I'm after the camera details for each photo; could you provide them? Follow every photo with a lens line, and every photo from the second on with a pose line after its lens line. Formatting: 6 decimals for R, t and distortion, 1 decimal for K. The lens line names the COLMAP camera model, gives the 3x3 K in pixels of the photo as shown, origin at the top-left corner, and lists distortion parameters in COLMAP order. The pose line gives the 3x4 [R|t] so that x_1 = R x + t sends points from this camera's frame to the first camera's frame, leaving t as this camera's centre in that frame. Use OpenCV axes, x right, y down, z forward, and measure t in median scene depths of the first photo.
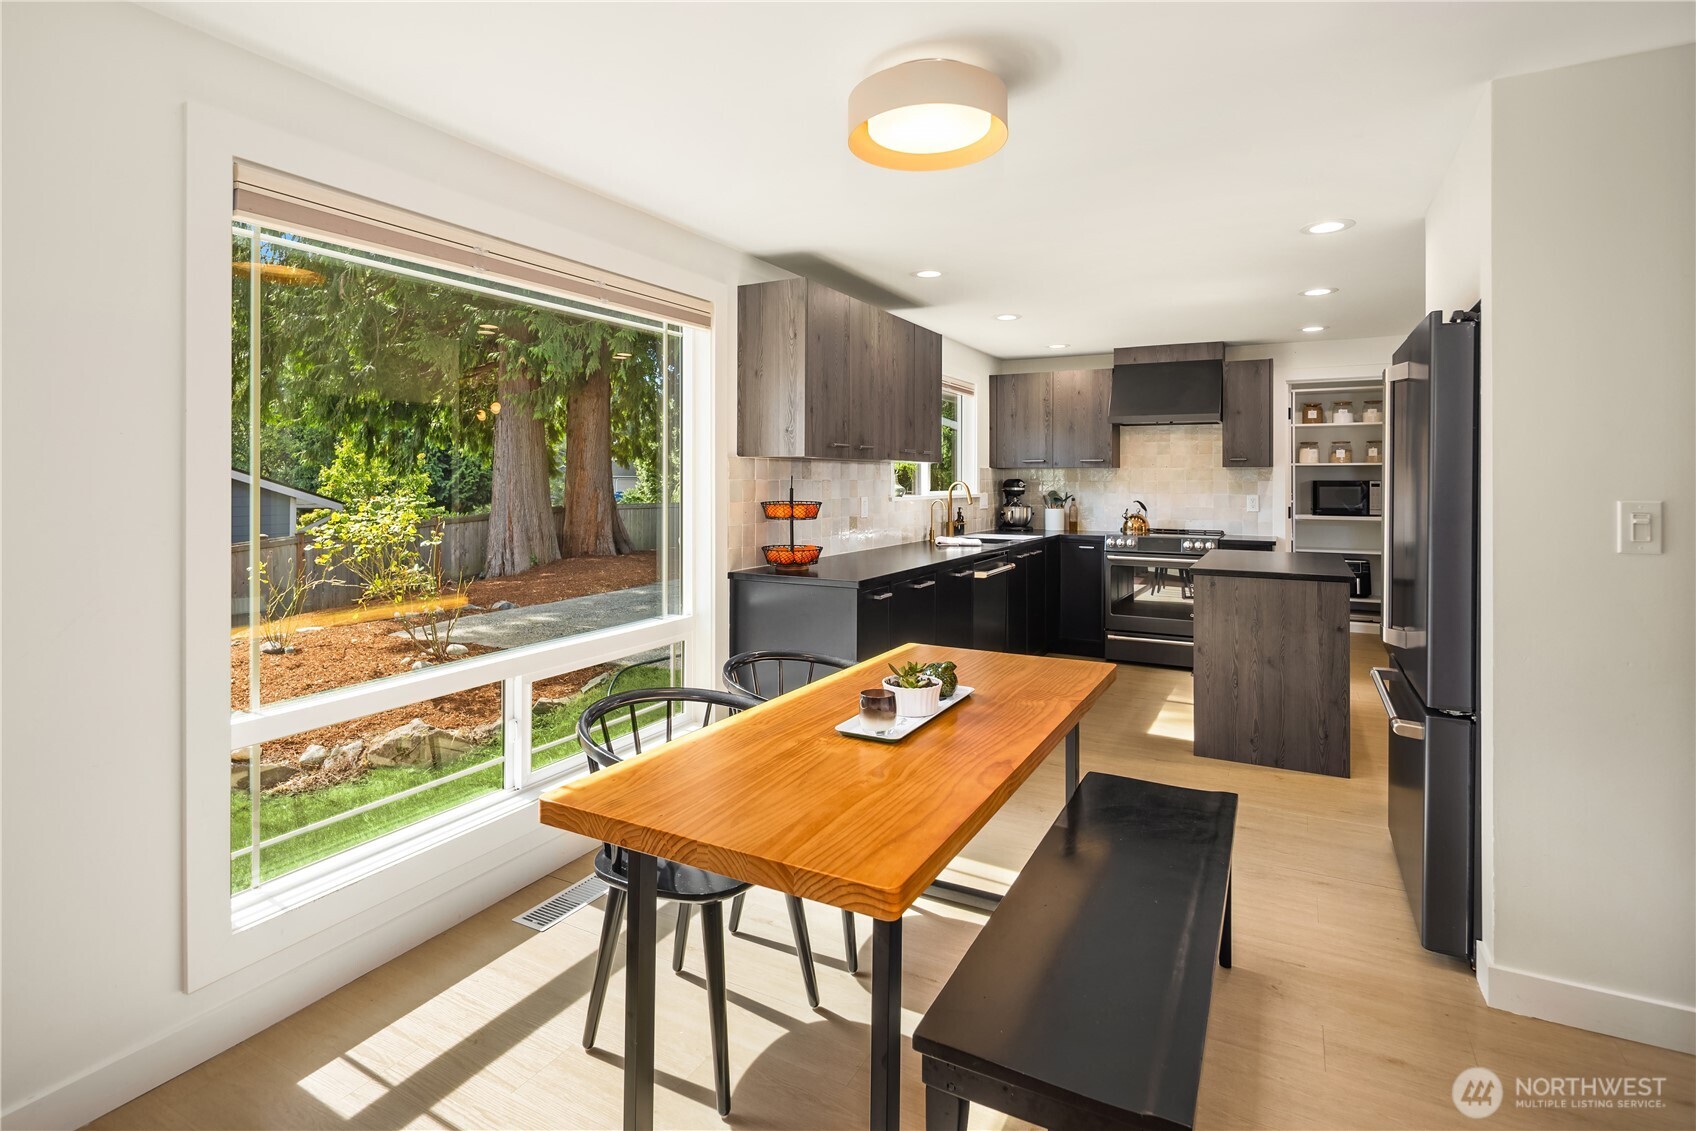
lens RADIAL K [[812.8, 0, 852.5], [0, 812.8, 484.1], [0, 0, 1]] dist [-0.000065, -0.000251]
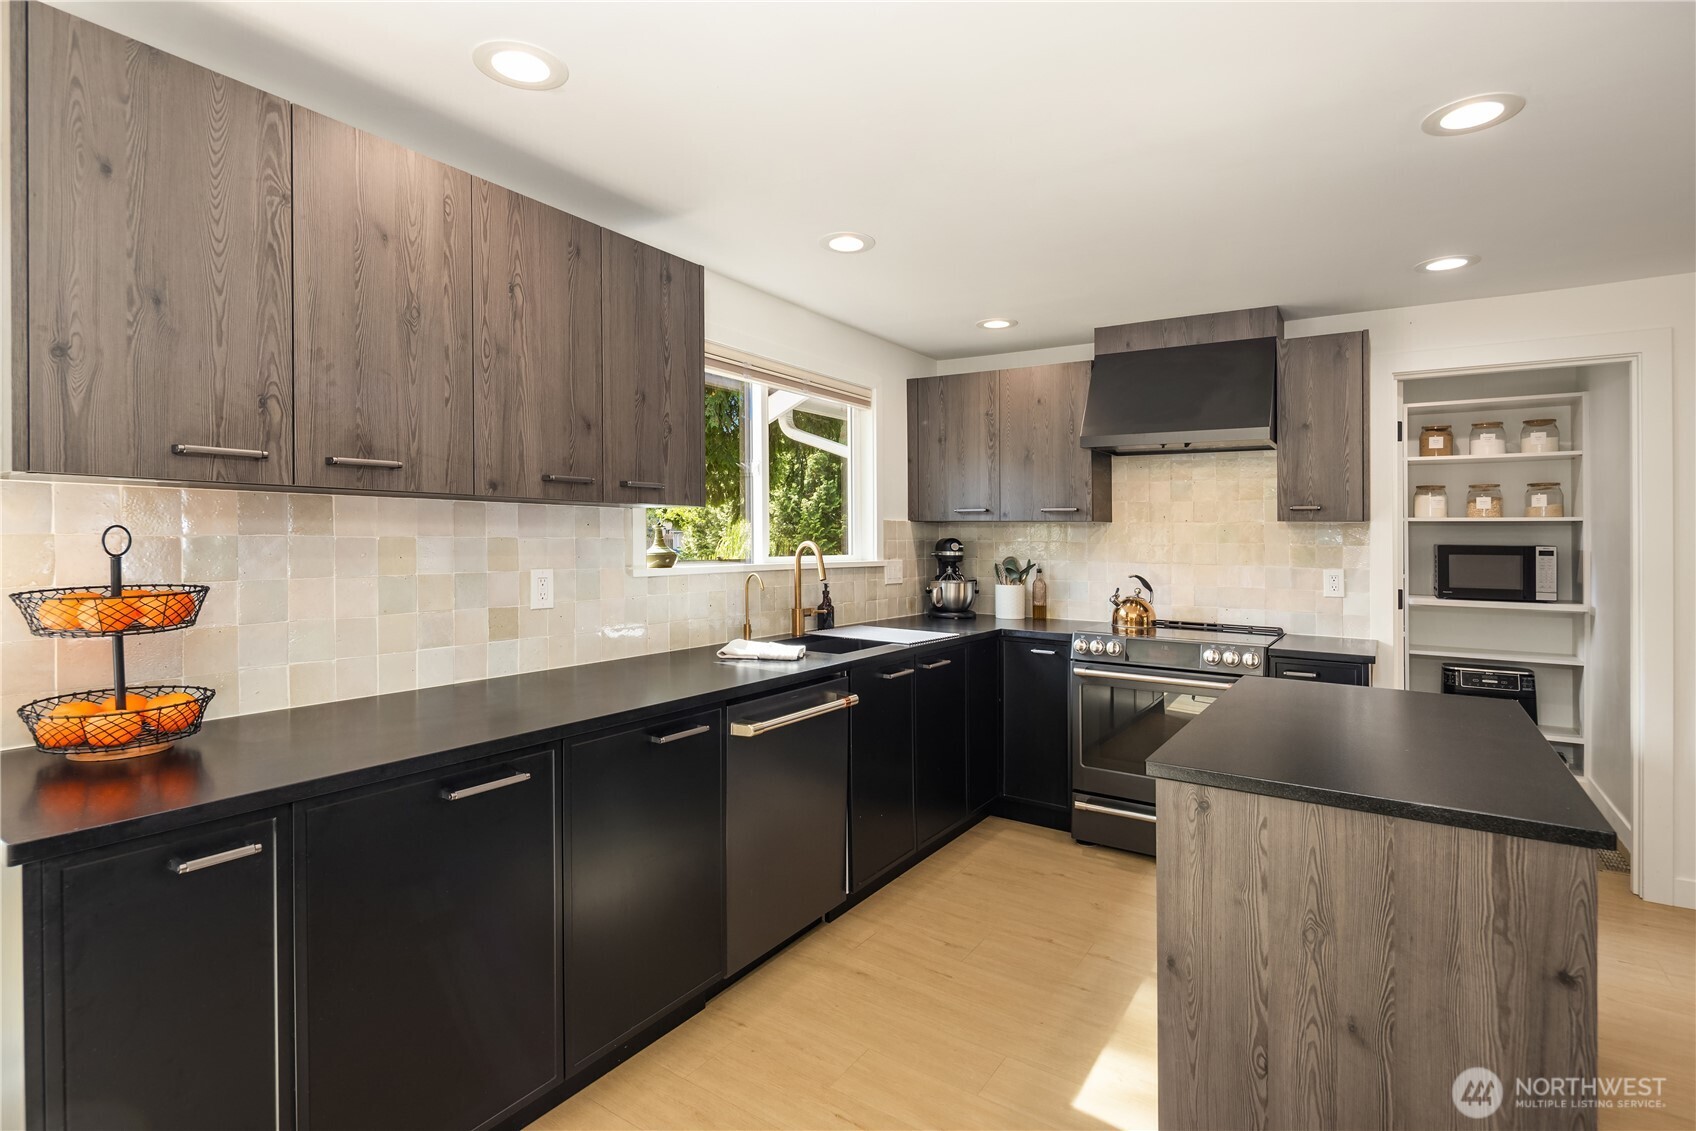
lens RADIAL K [[804.4, 0, 845.0], [0, 804.4, 526.1], [0, 0, 1]] dist [0.002916, -0.000417]
pose [[0.994461, 0.007708, -0.104821, 0.194991], [-0.009653, 0.999790, -0.018059, -0.003676], [0.104660, 0.018971, 0.994327, 0.369705]]
